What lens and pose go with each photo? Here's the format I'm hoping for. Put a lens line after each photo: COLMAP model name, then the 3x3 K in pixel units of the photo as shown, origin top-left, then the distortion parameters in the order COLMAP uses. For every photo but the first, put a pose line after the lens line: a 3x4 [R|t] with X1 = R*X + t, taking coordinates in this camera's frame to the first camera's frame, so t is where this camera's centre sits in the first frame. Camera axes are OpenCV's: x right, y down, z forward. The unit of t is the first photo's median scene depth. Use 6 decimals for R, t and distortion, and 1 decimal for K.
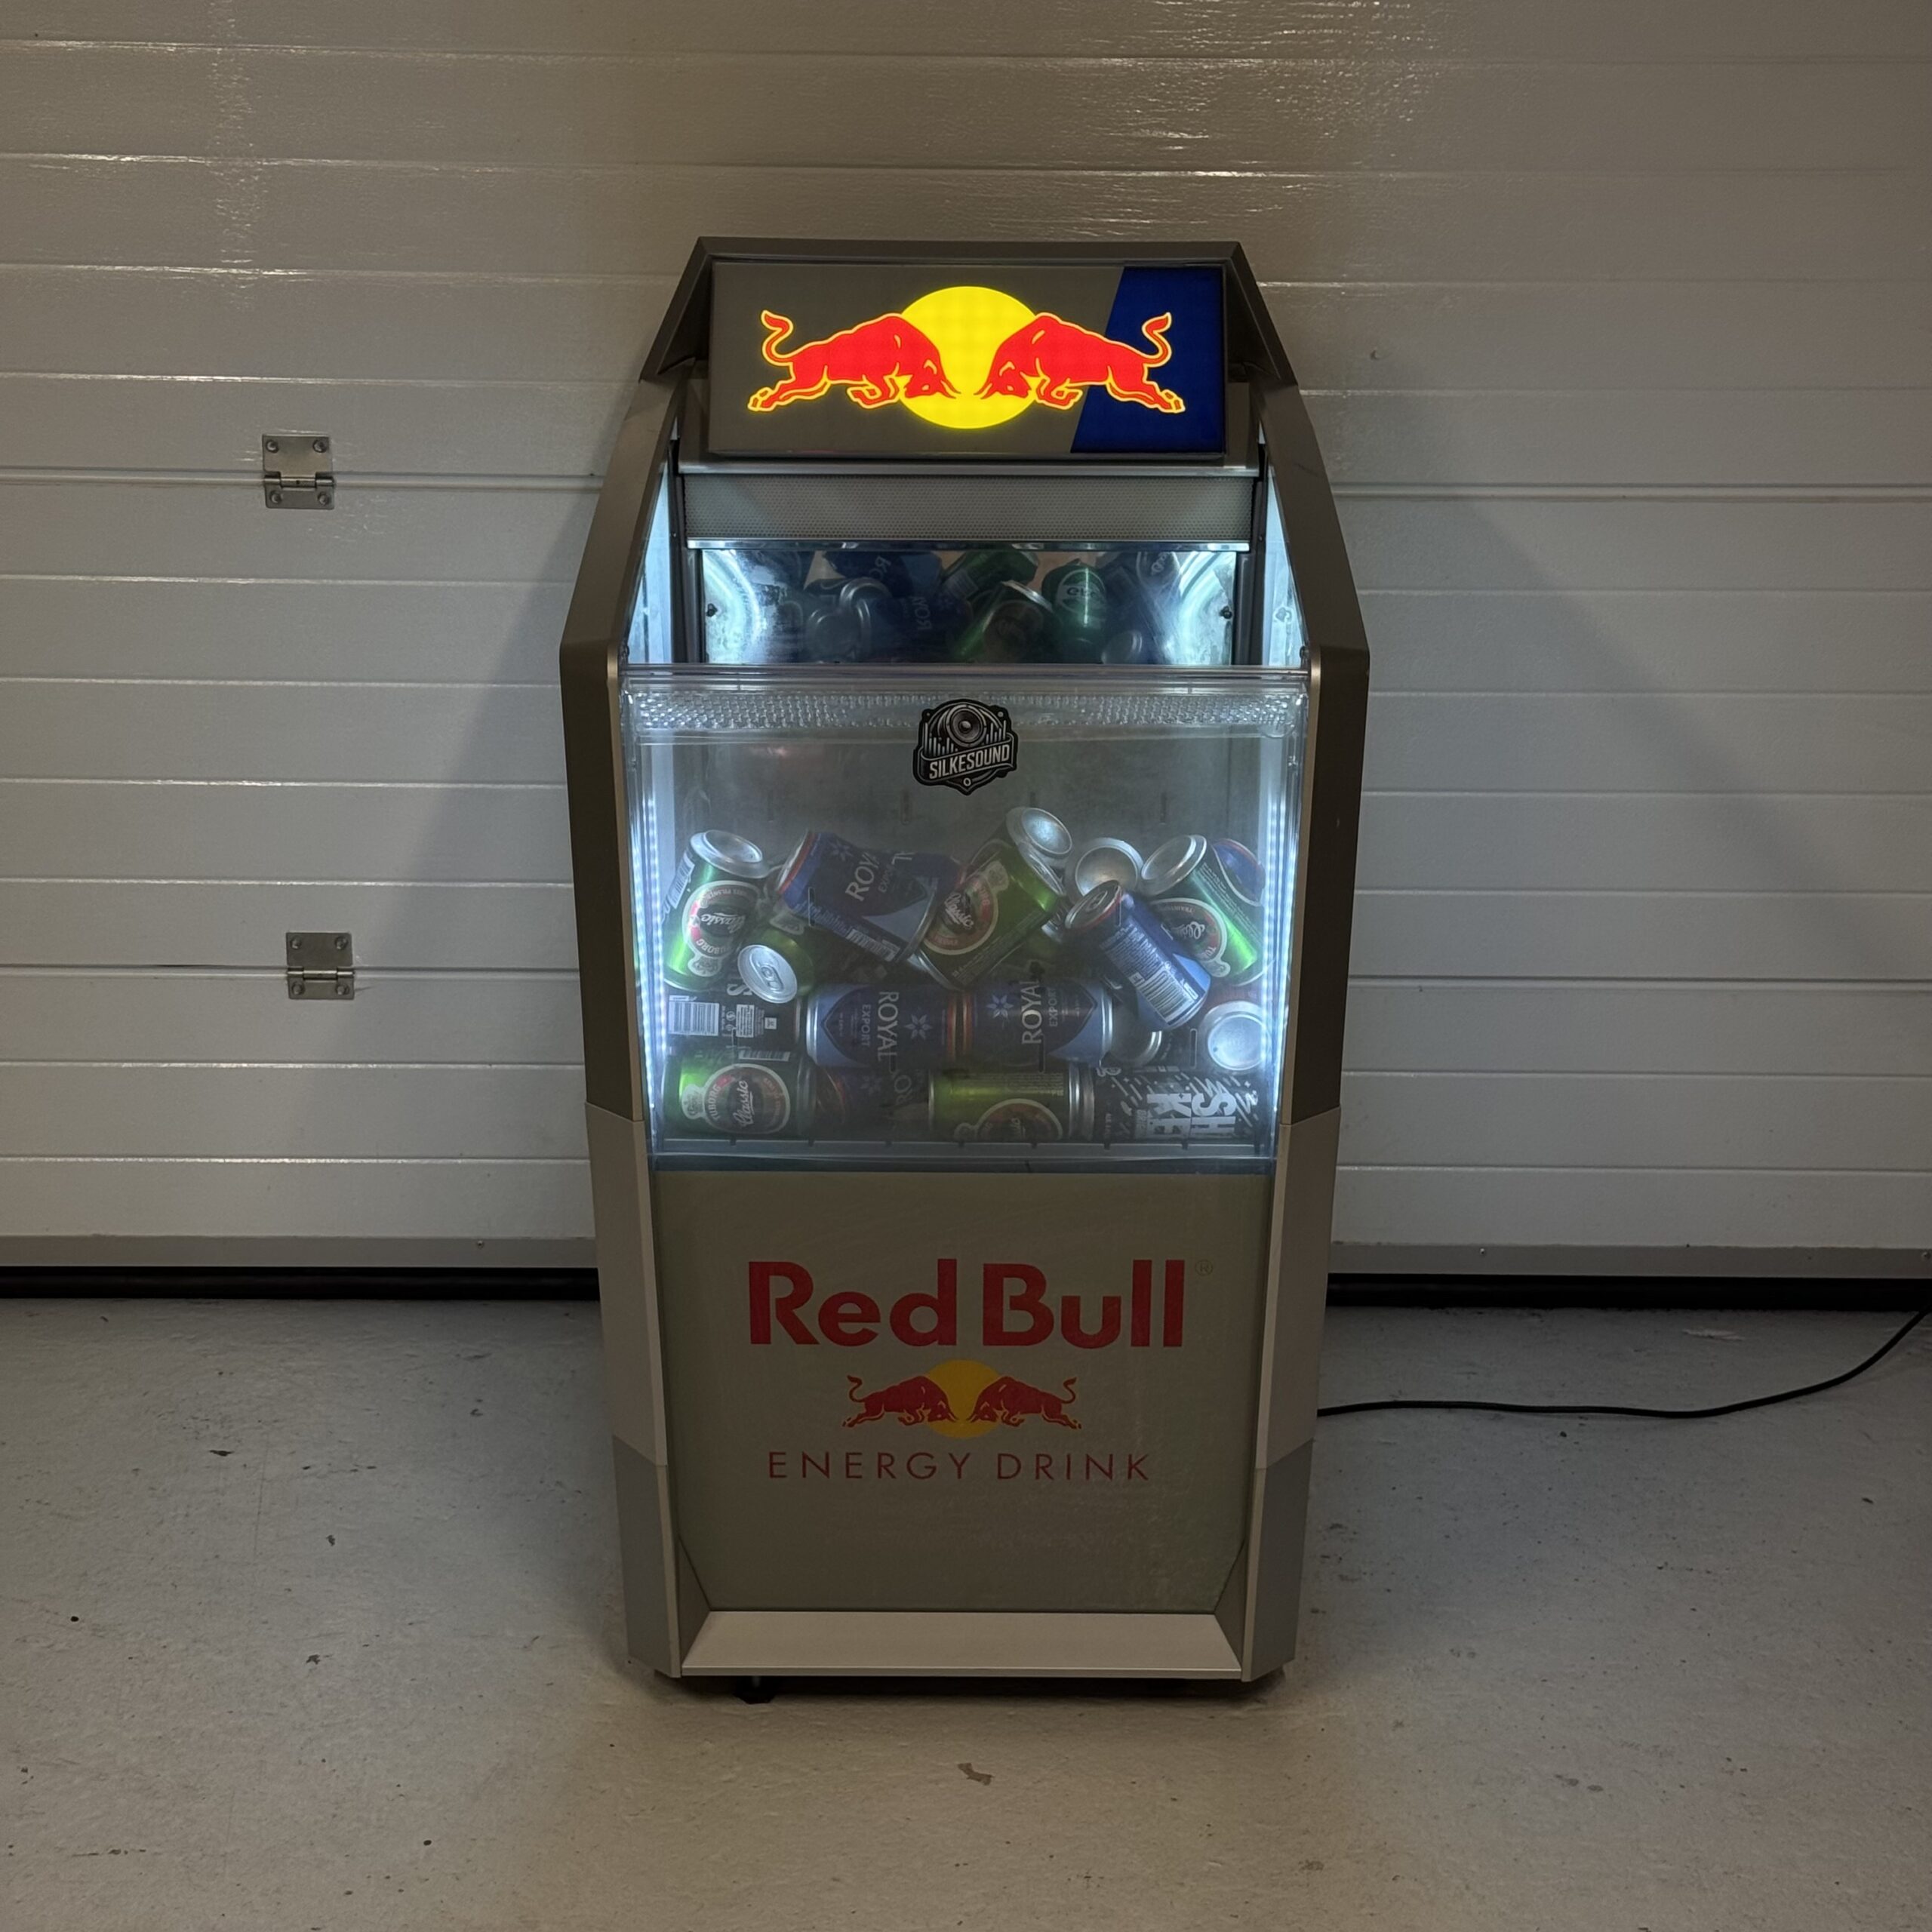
lens RADIAL K [[3615.9, 0, 960.3], [0, 3615.9, 963.8], [0, 0, 1]] dist [0.162918, -0.172792]
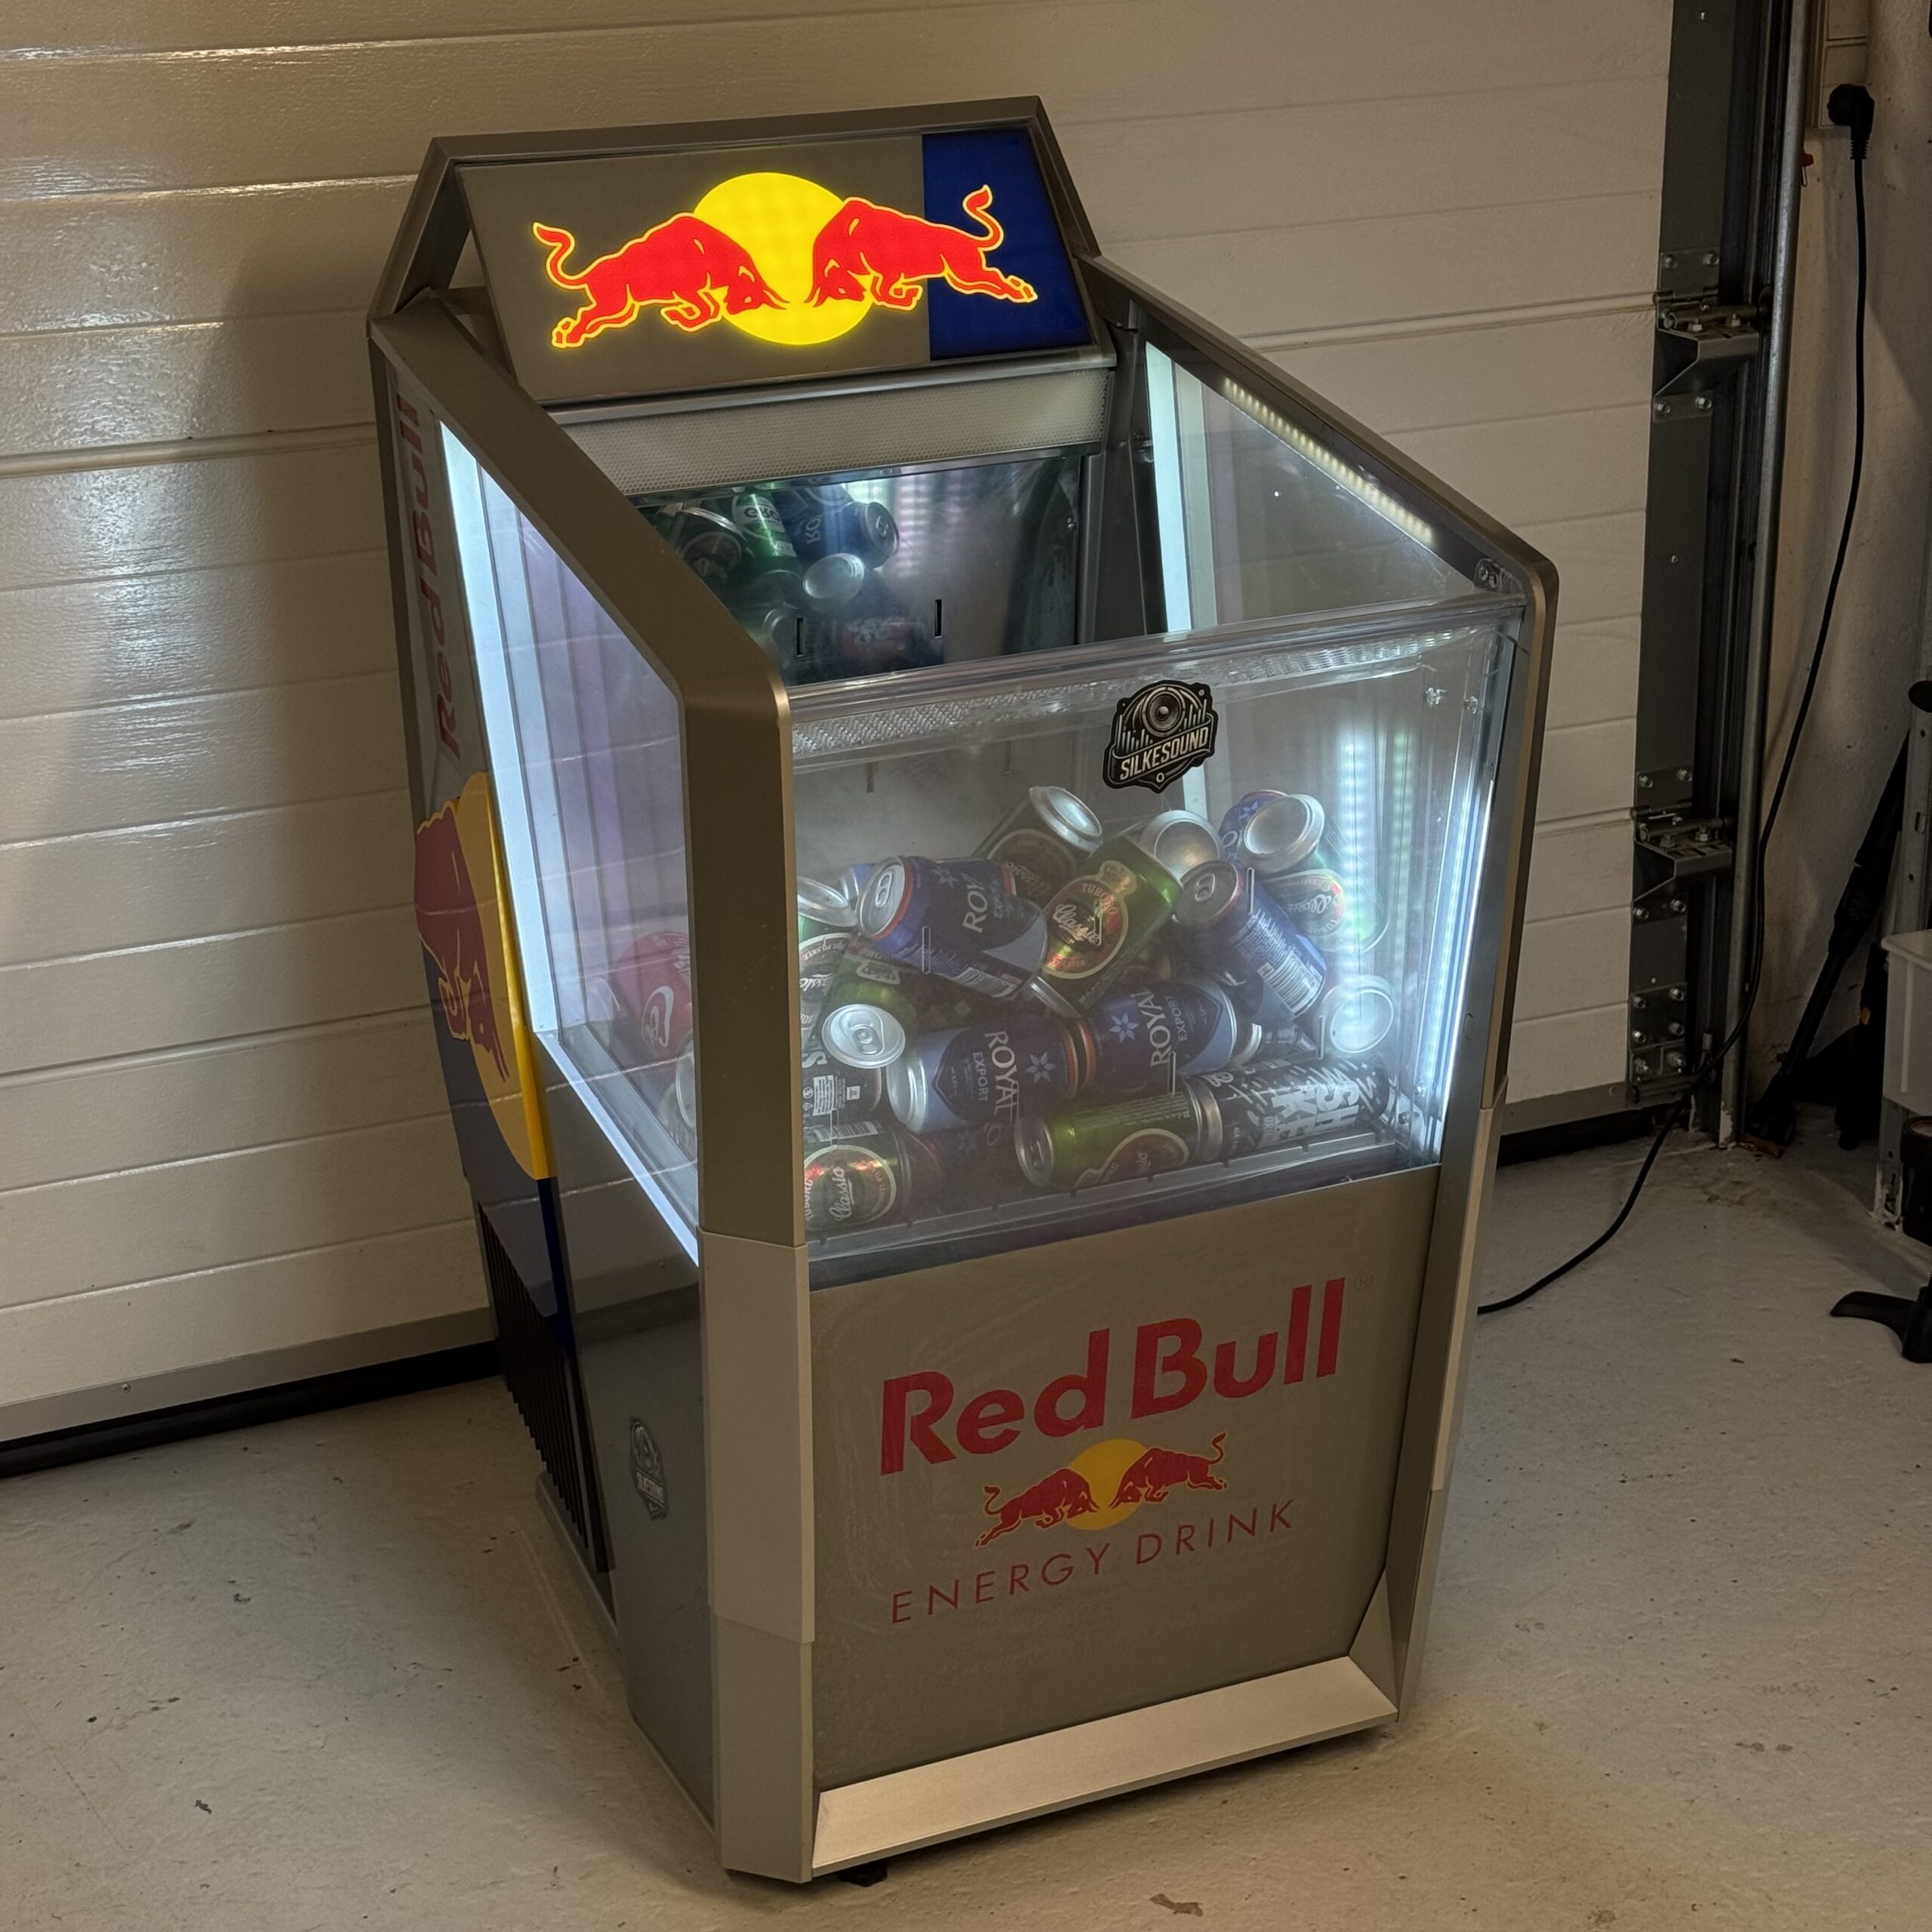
lens RADIAL K [[3608.6, 0, 942.0], [0, 3608.6, 960.2], [0, 0, 1]] dist [0.173295, -0.228390]
pose [[0.915511, -0.161907, 0.368275, -0.332120], [0.141861, 0.986561, 0.081068, -0.077338], [-0.376452, -0.021975, 0.926176, 0.227020]]
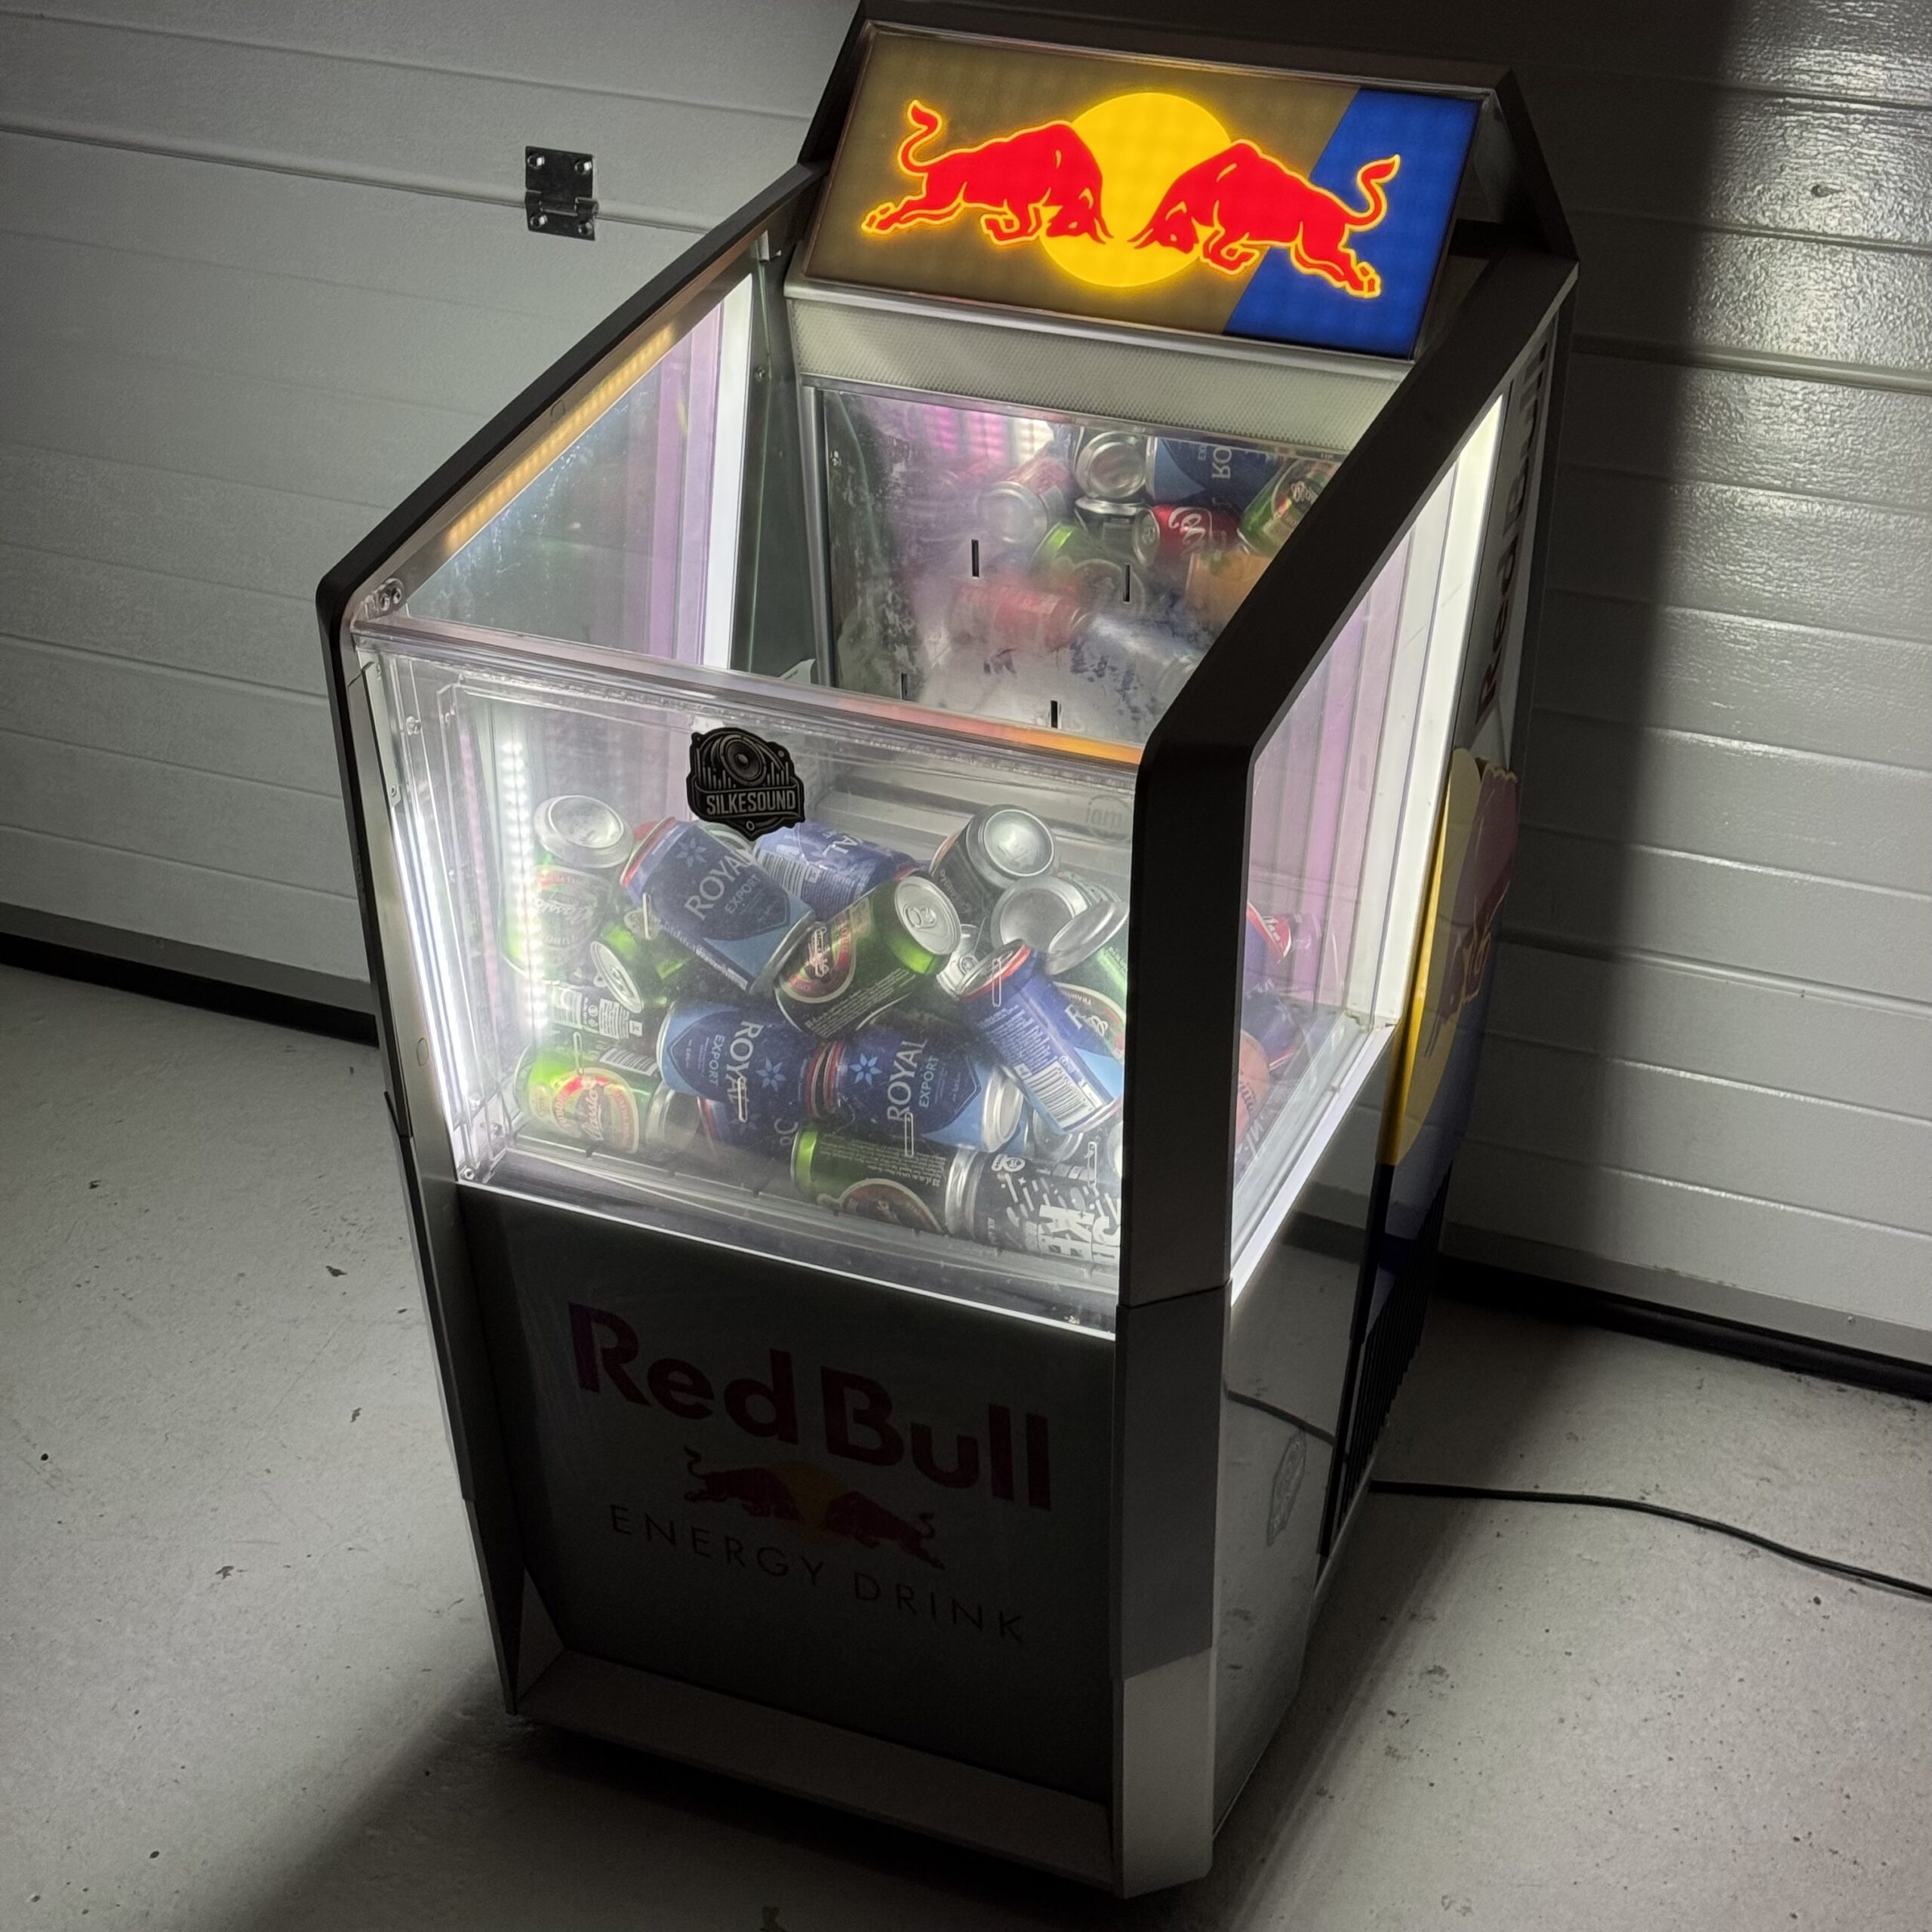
lens RADIAL K [[3594.2, 0, 966.0], [0, 3594.2, 966.0], [0, 0, 1]] dist [0.190983, -0.399205]
pose [[0.921790, 0.183070, -0.341743, 0.296386], [-0.125049, 0.974773, 0.184881, -0.159149], [0.366968, -0.127687, 0.921429, 0.267159]]
